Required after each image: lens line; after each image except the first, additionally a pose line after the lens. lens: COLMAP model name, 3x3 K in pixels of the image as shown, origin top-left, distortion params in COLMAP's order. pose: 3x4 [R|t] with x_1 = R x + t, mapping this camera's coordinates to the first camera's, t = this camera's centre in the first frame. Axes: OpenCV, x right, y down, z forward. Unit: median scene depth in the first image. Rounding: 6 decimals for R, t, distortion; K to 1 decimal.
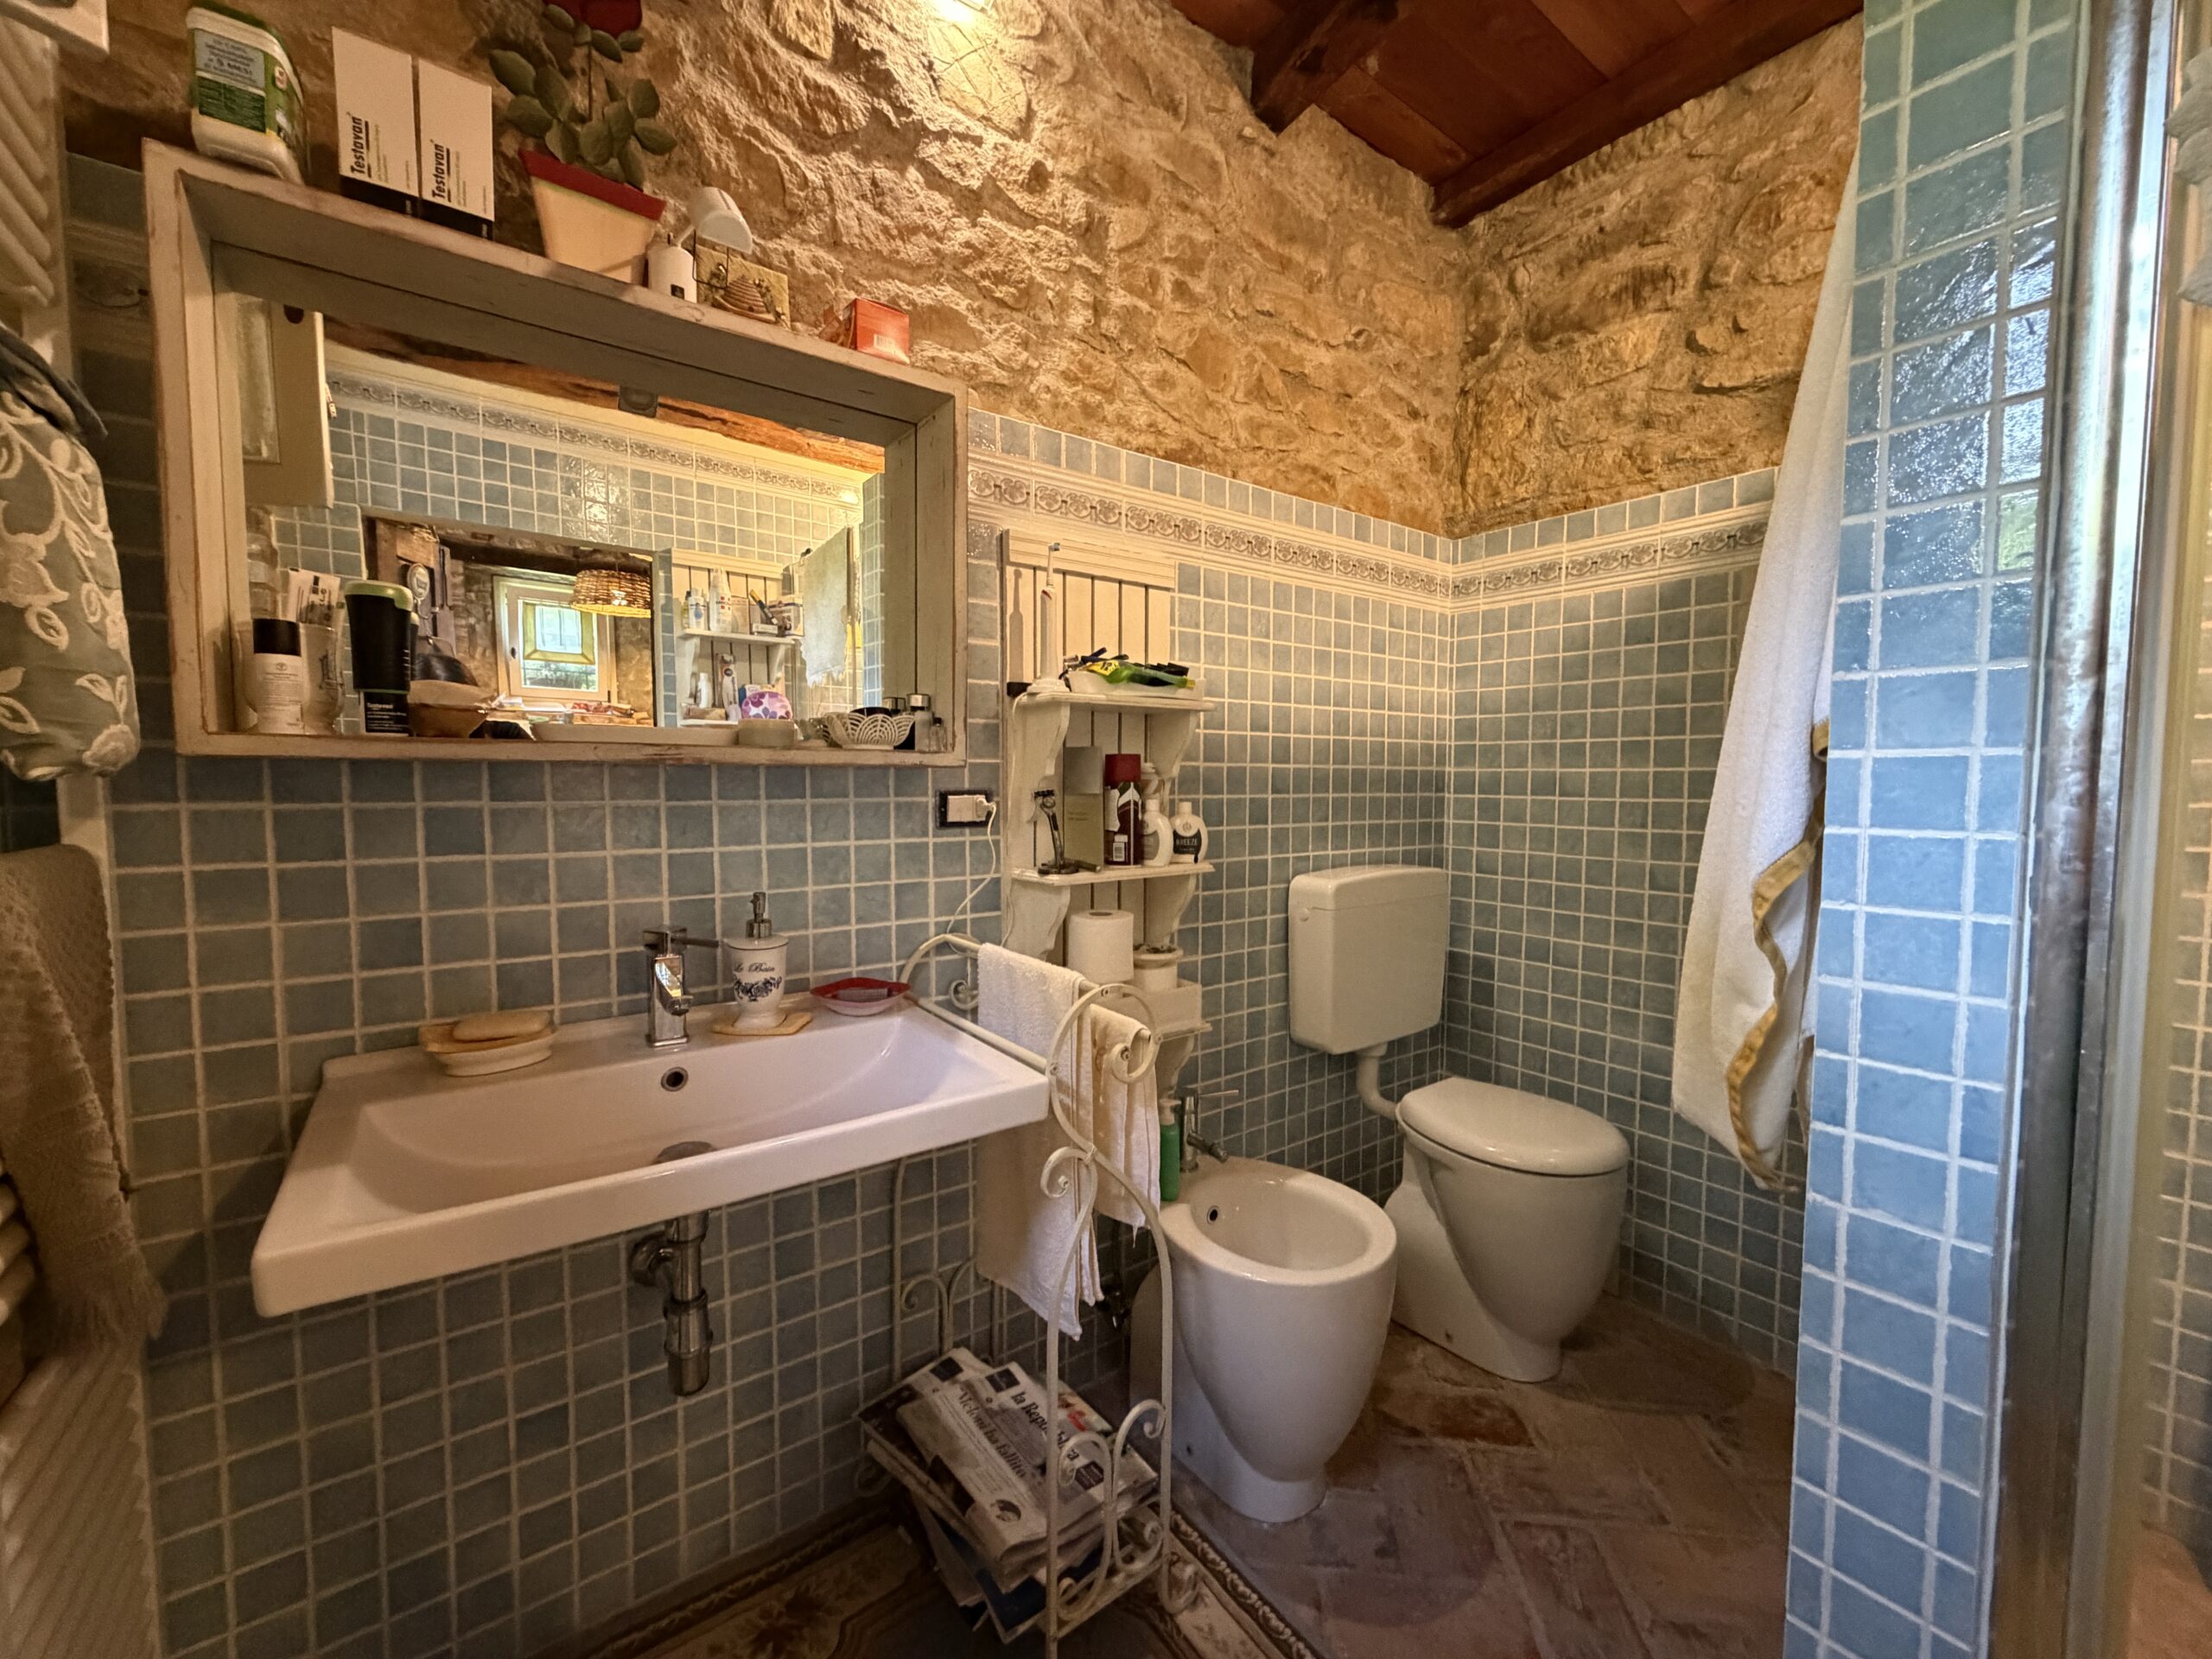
lens RADIAL K [[883.1, 0, 1104.0], [0, 883.1, 831.2], [0, 0, 1]] dist [-0.000546, 0.000293]
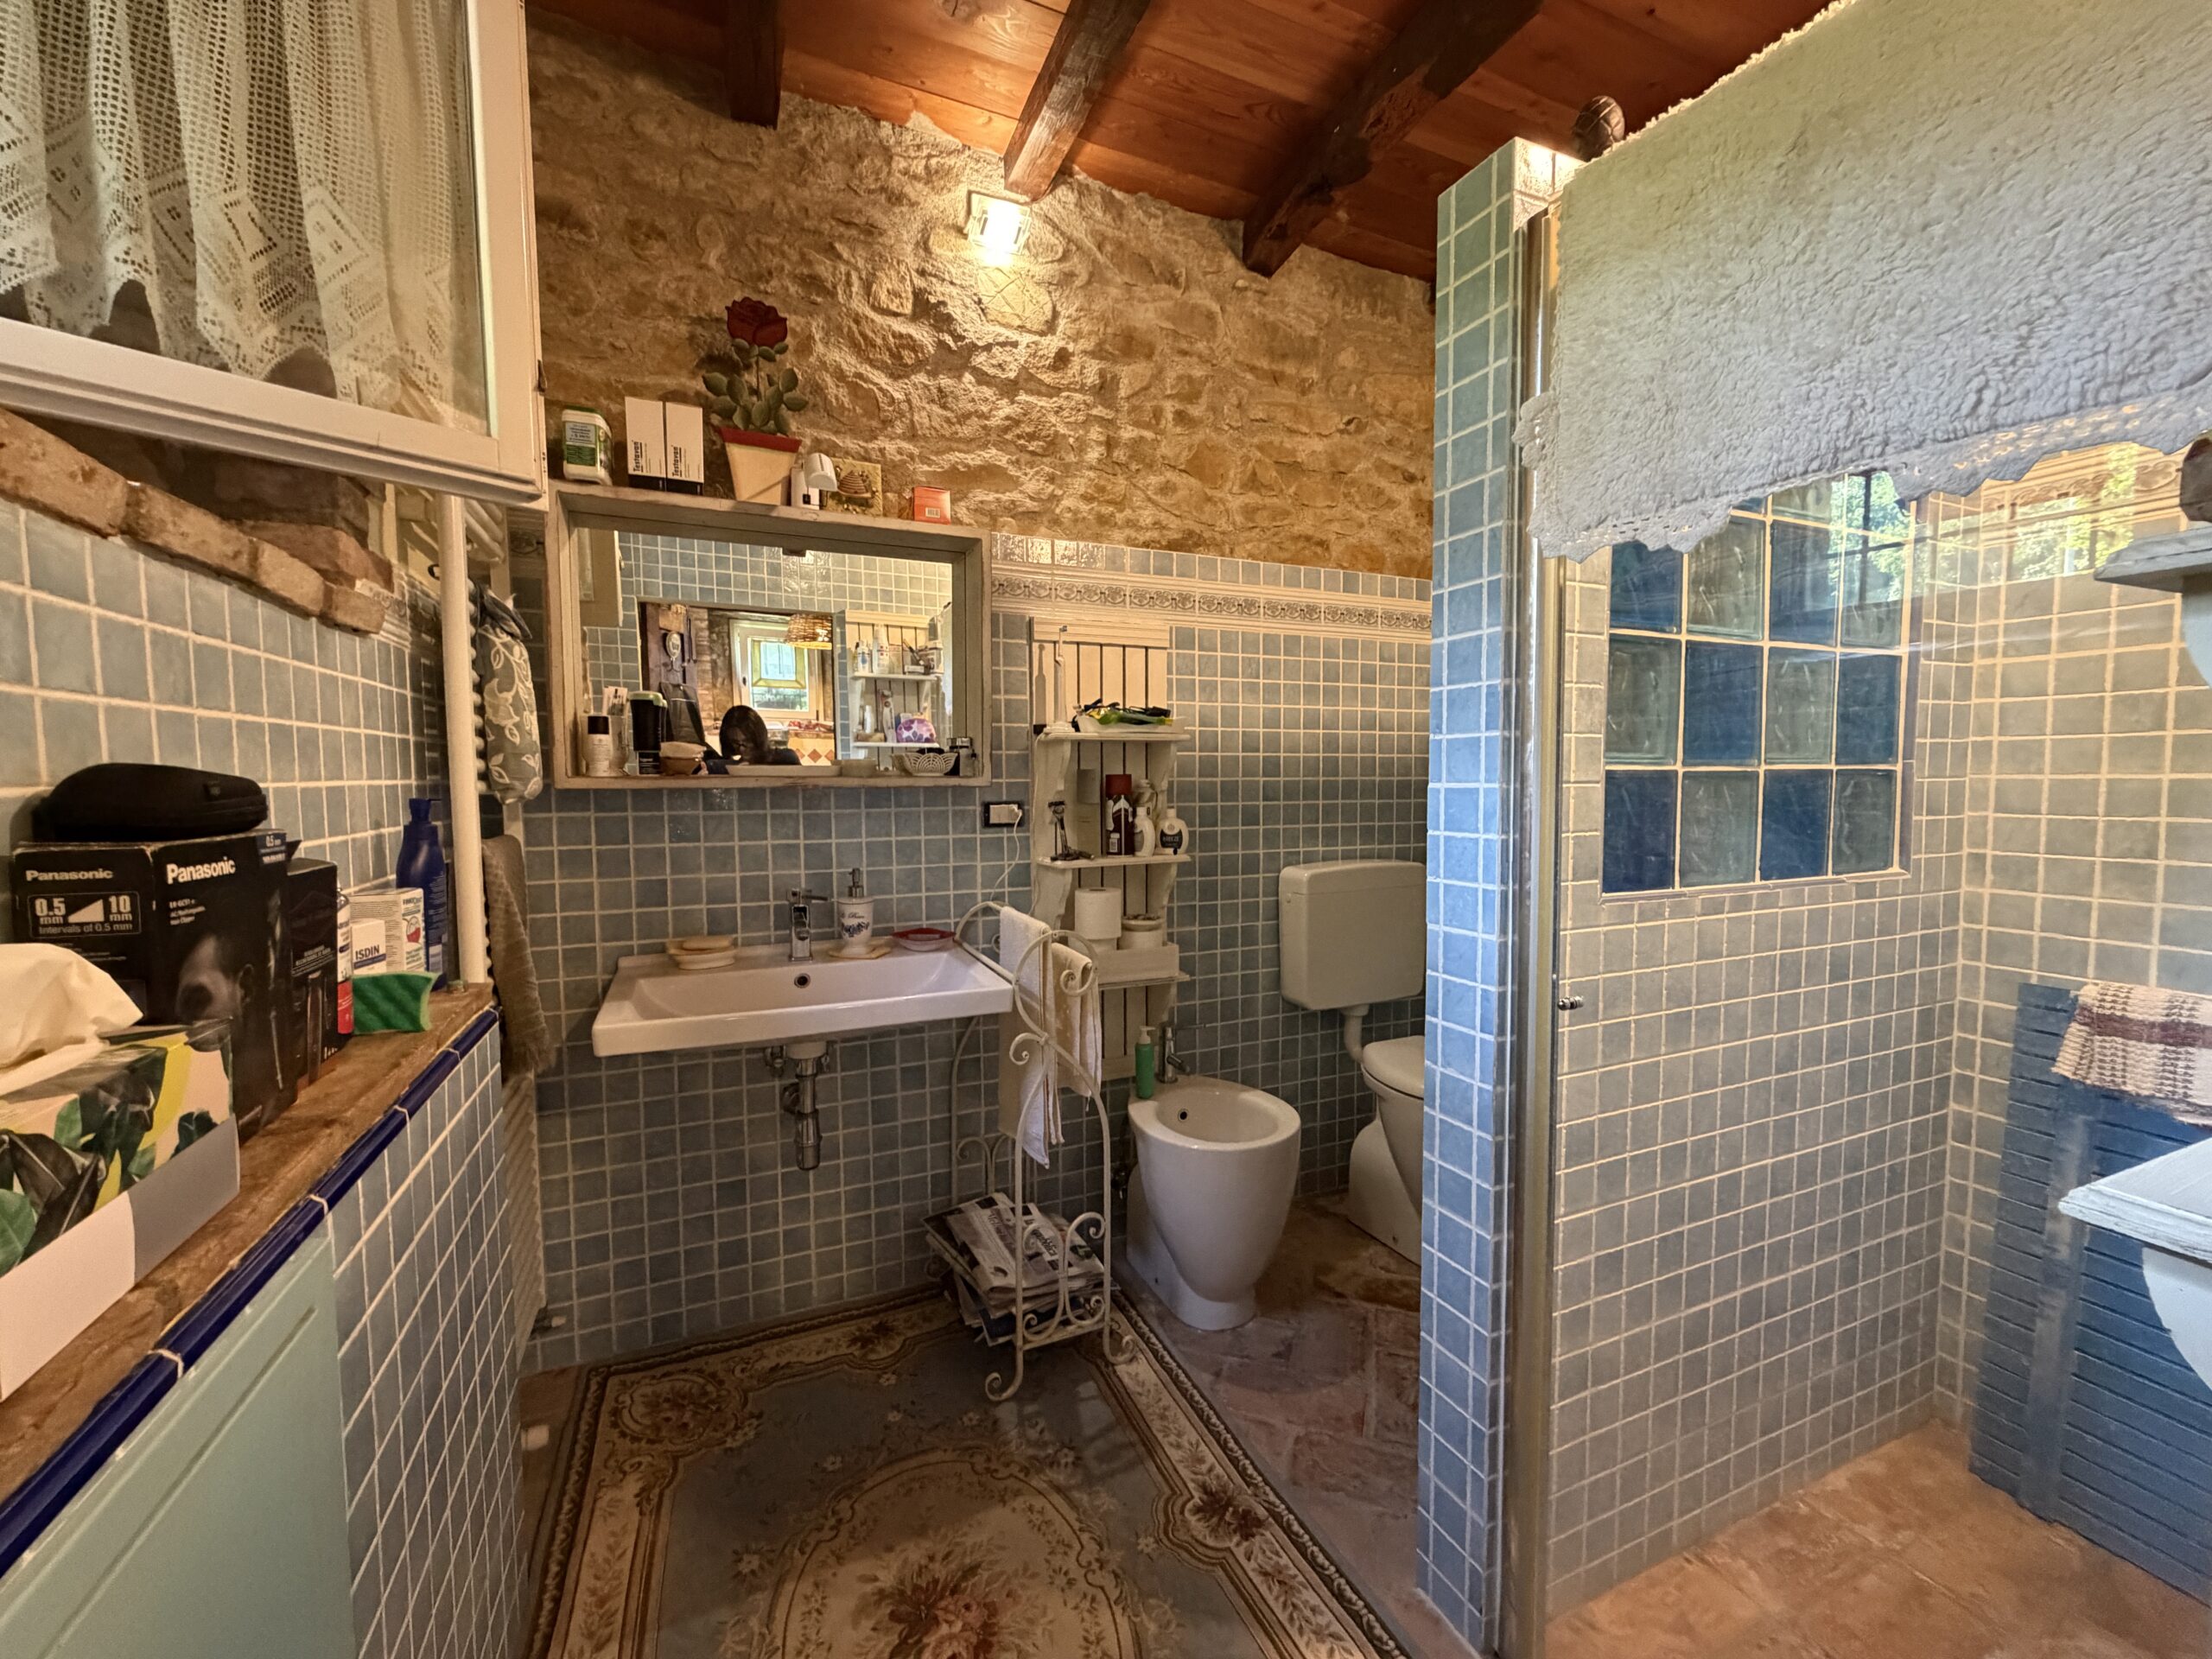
lens RADIAL K [[883.1, 0, 1104.4], [0, 883.1, 831.7], [0, 0, 1]] dist [-0.000546, 0.000293]
pose [[0.977620, 0.005288, -0.210313, 0.332290], [-0.004761, 0.999984, 0.003008, -0.002634], [0.210325, -0.001939, 0.977630, -0.396589]]
